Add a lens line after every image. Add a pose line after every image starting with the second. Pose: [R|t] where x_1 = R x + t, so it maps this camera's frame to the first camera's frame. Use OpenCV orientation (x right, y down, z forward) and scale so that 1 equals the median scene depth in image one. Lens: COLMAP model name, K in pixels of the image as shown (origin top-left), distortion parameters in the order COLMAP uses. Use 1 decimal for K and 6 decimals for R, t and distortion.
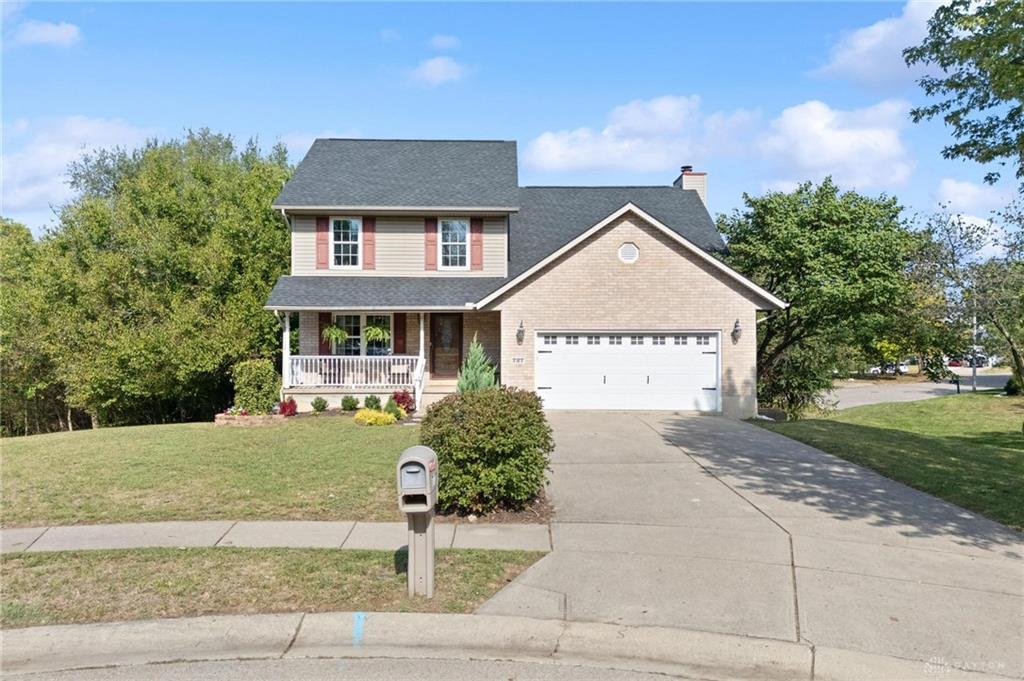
lens RADIAL K [[748.5, 0, 516.8], [0, 748.5, 354.2], [0, 0, 1]] dist [0.069524, -0.061799]
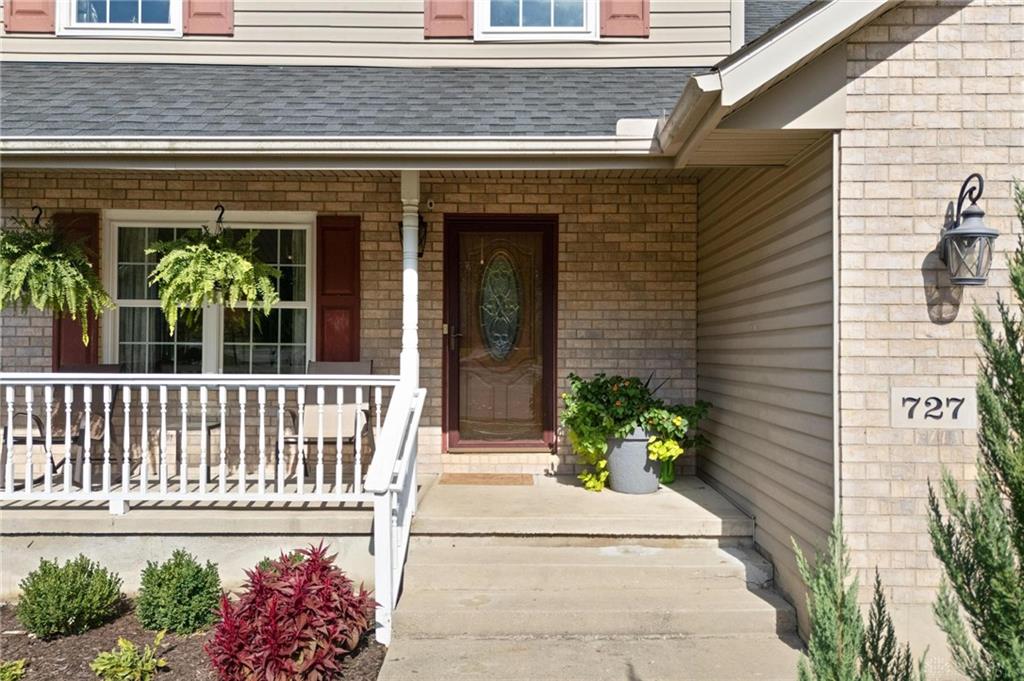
lens RADIAL K [[745.9, 0, 516.8], [0, 745.9, 338.4], [0, 0, 1]] dist [0.070206, -0.058940]
pose [[0.999772, 0.002924, -0.021168, -0.086338], [-0.003468, 0.999664, -0.025703, -0.003198], [0.021086, 0.025770, 0.999445, 0.754961]]
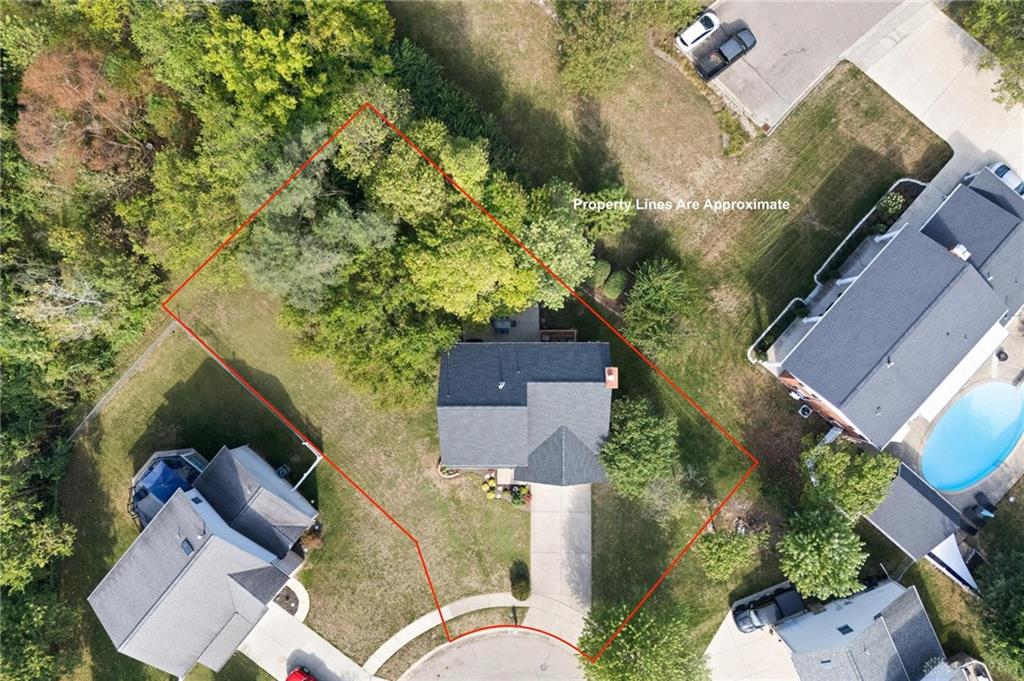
lens RADIAL K [[745.9, 0, 516.8], [0, 745.9, 338.4], [0, 0, 1]] dist [0.070206, -0.058940]
pose [[0.999858, 0.009976, -0.013617, -0.005873], [0.013455, 0.016183, 0.999779, -2.975742], [0.010194, -0.999819, 0.016046, 1.408829]]
